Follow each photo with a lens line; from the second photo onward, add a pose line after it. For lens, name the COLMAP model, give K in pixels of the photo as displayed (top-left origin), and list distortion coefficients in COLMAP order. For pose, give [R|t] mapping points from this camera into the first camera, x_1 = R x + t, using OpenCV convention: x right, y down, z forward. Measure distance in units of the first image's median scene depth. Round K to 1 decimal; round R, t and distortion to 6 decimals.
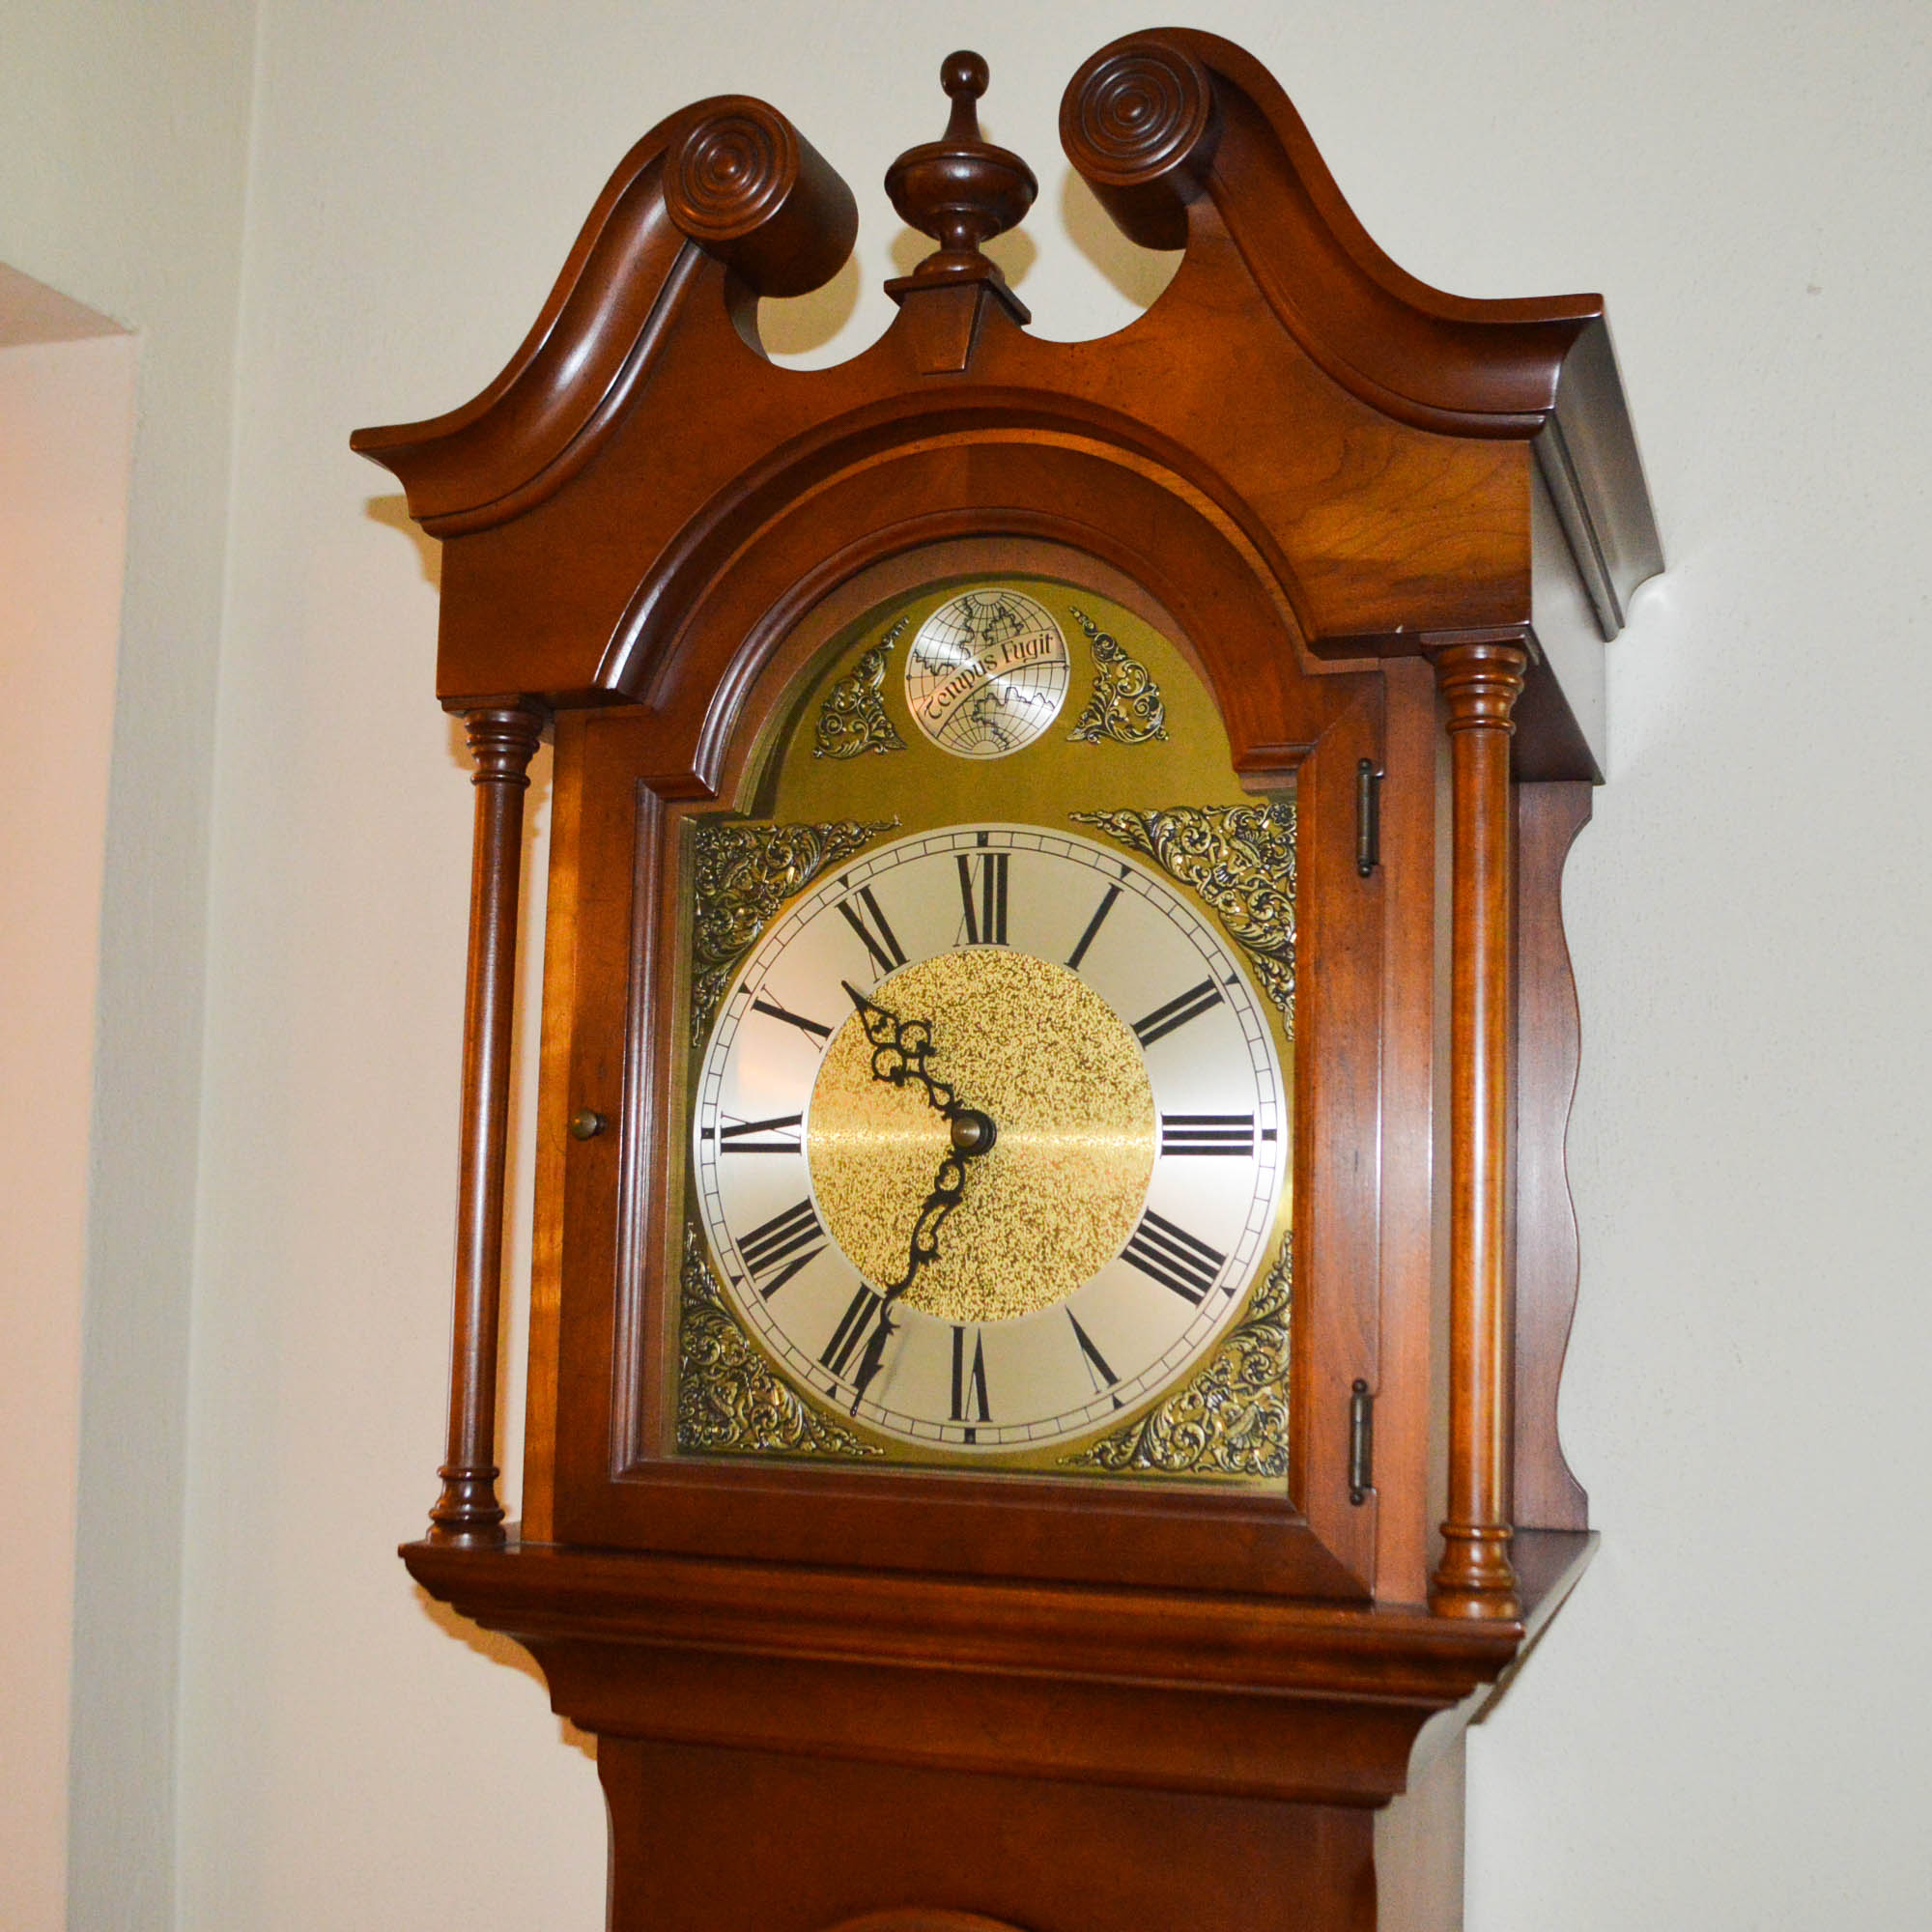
lens RADIAL K [[2342.7, 0, 1048.9], [0, 2342.7, 1019.4], [0, 0, 1]] dist [-0.086486, 0.001972]
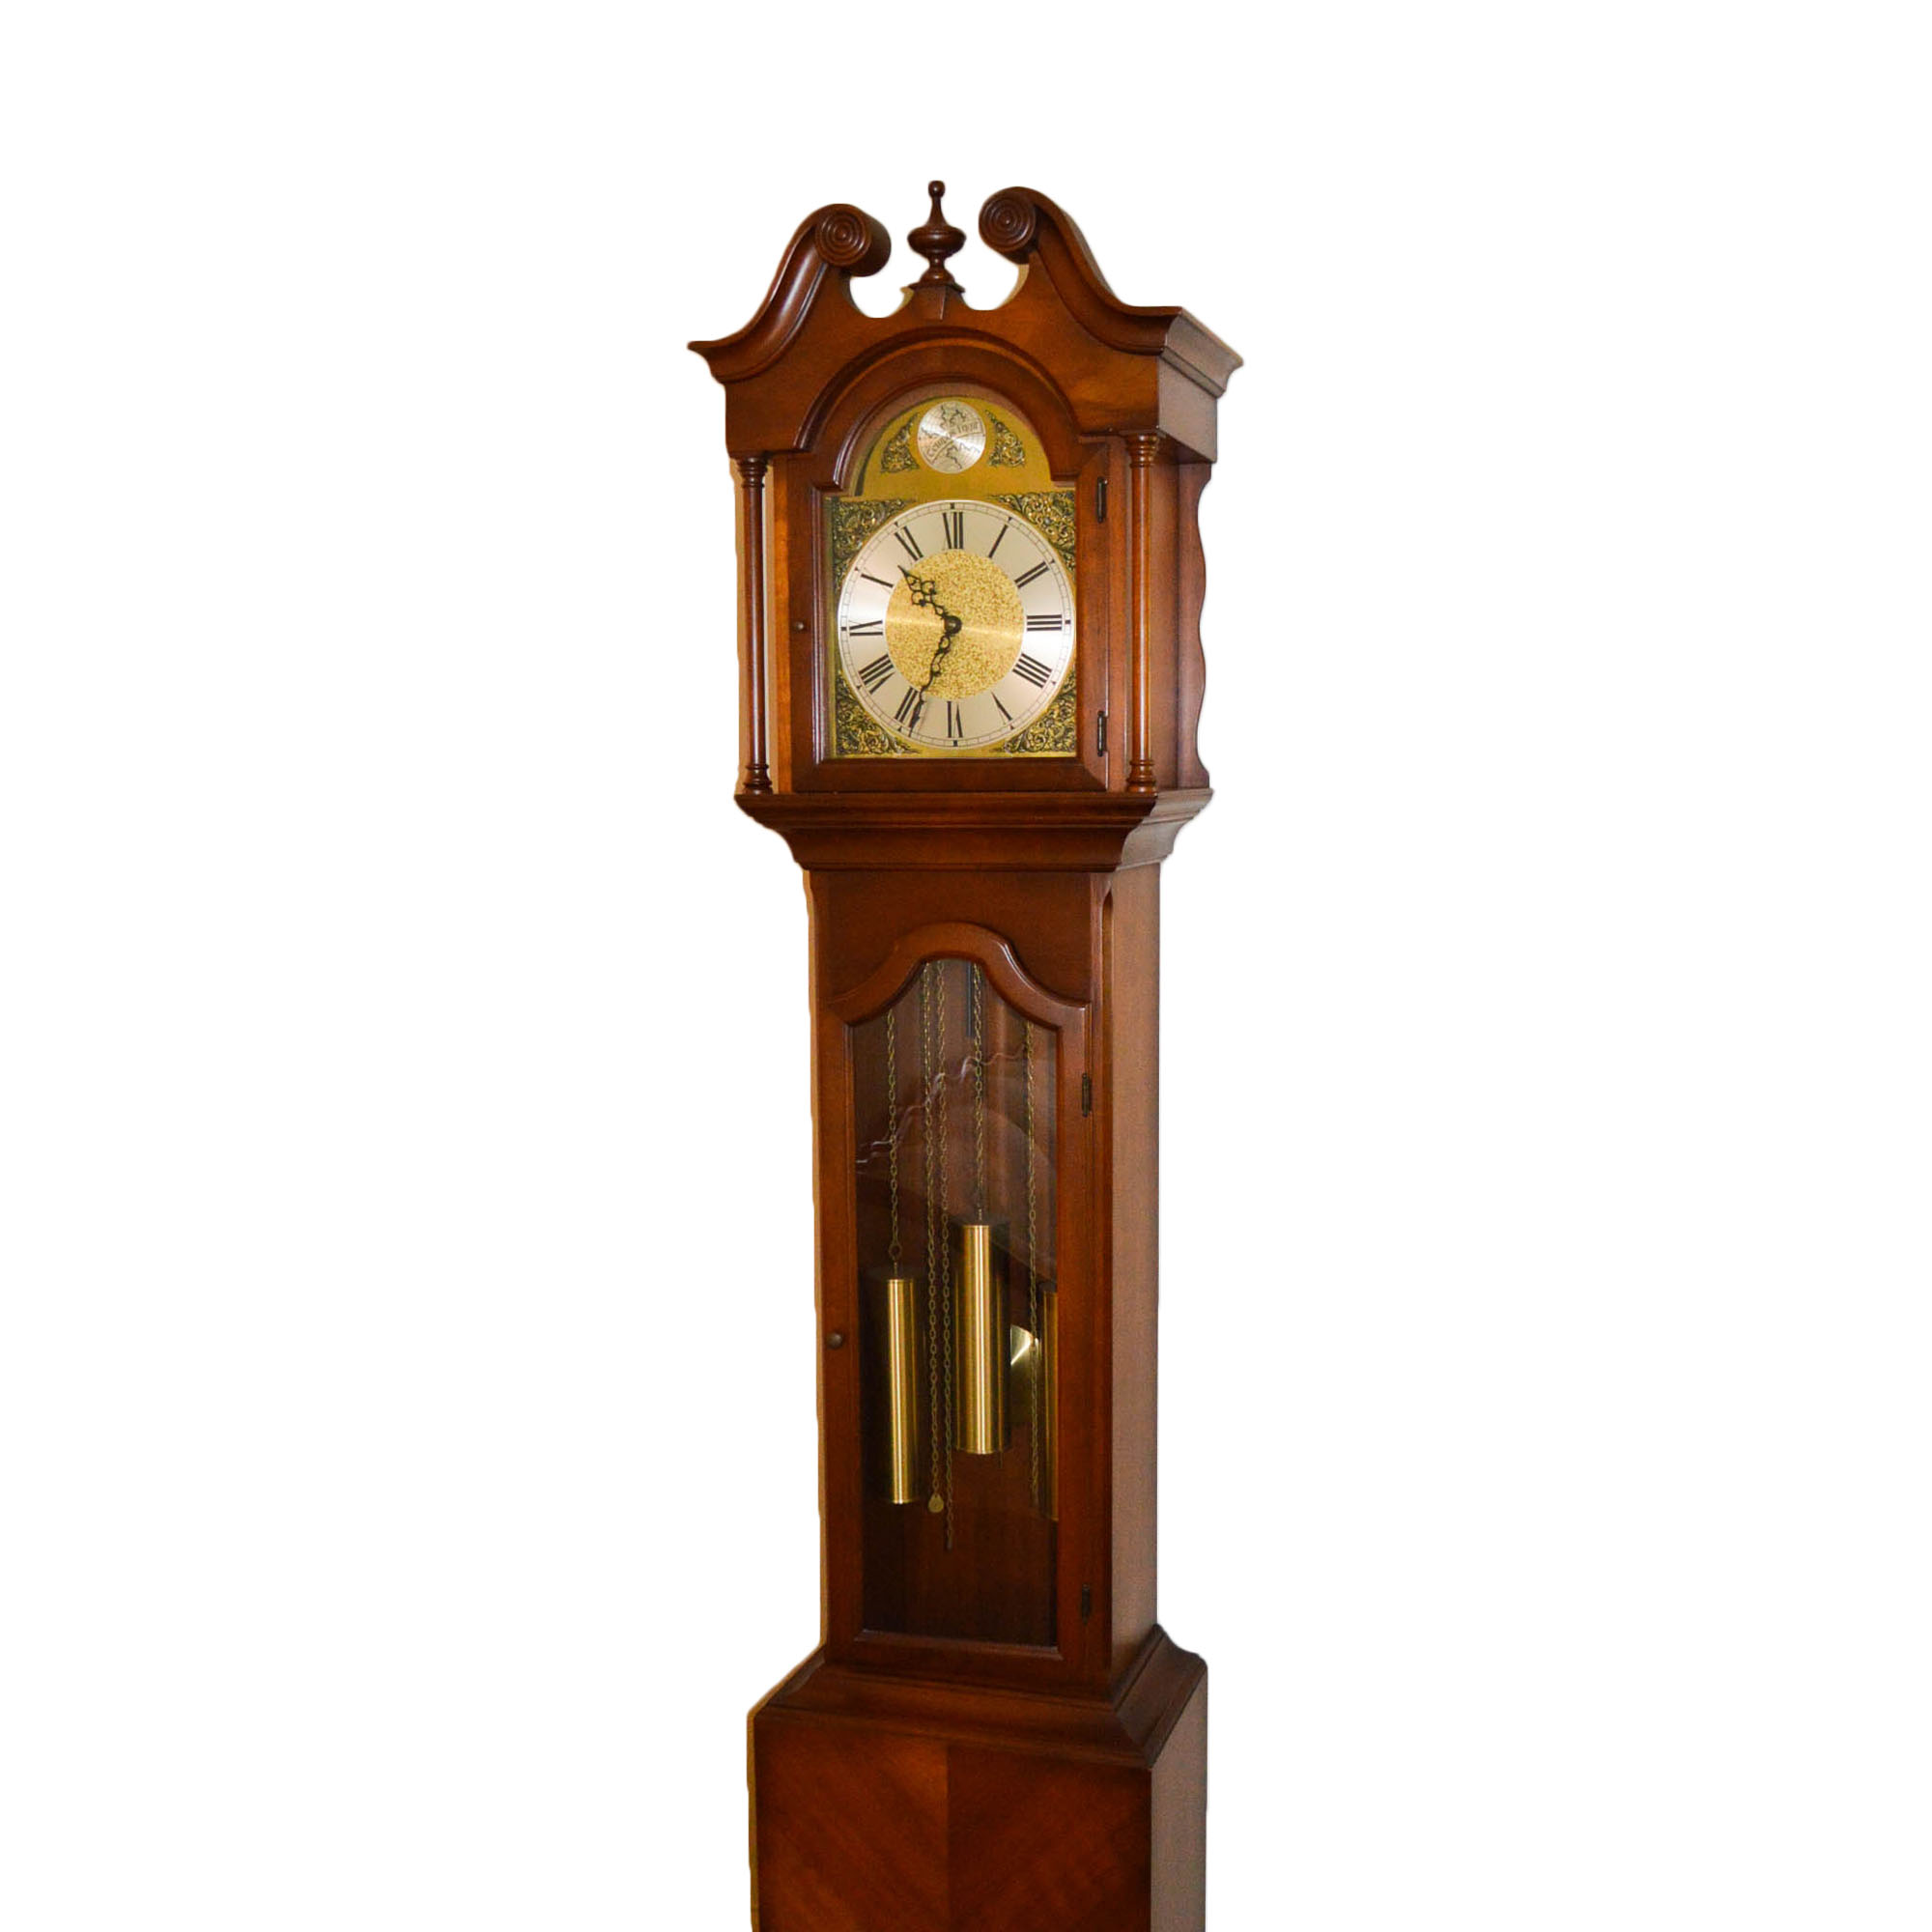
lens RADIAL K [[2342.7, 0, 1048.9], [0, 2342.7, 1019.4], [0, 0, 1]] dist [-0.086486, 0.001972]
pose [[0.998606, -0.032261, 0.041782, -0.048557], [0.023401, 0.980039, 0.197424, -0.030257], [-0.047317, -0.196171, 0.979427, -1.588111]]
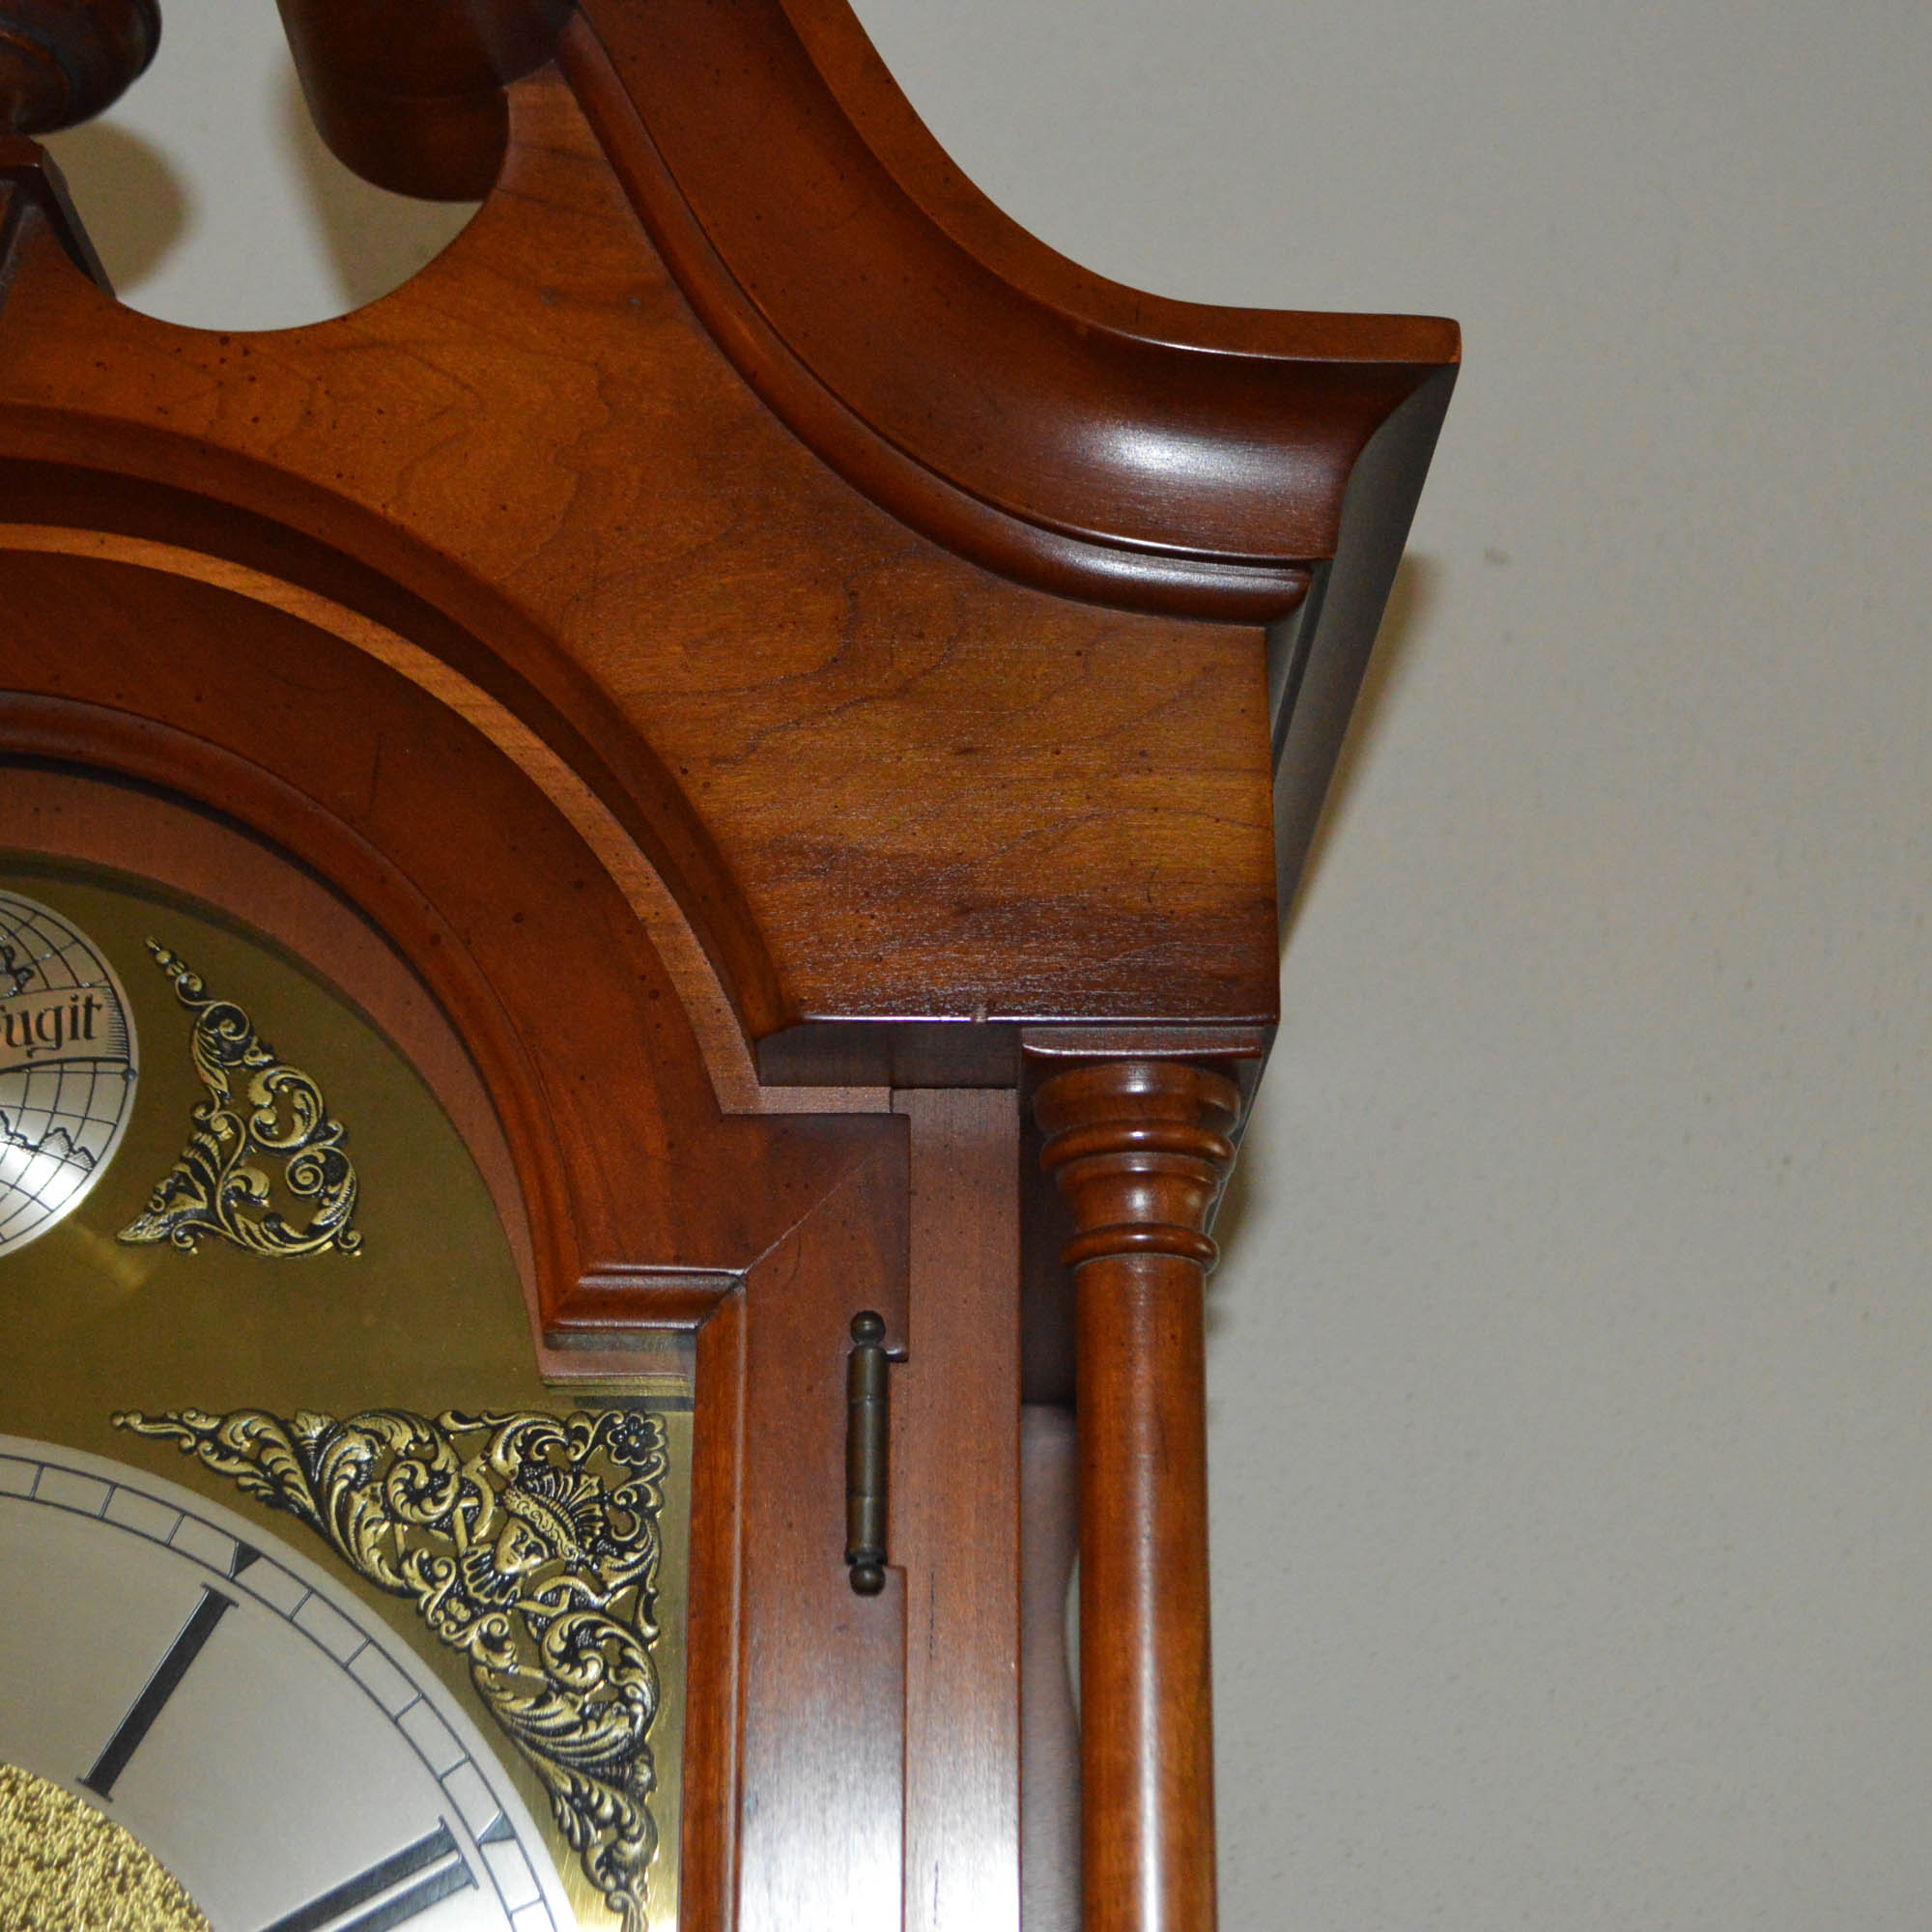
lens RADIAL K [[3178.1, 0, 966.0], [0, 3178.1, 966.0], [0, 0, 1]] dist [-0.056037, -0.013933]
pose [[0.942952, 0.093344, 0.319576, -0.036584], [-0.011513, 0.968459, -0.248905, -0.026816], [-0.332730, 0.231026, 0.914285, 0.420489]]
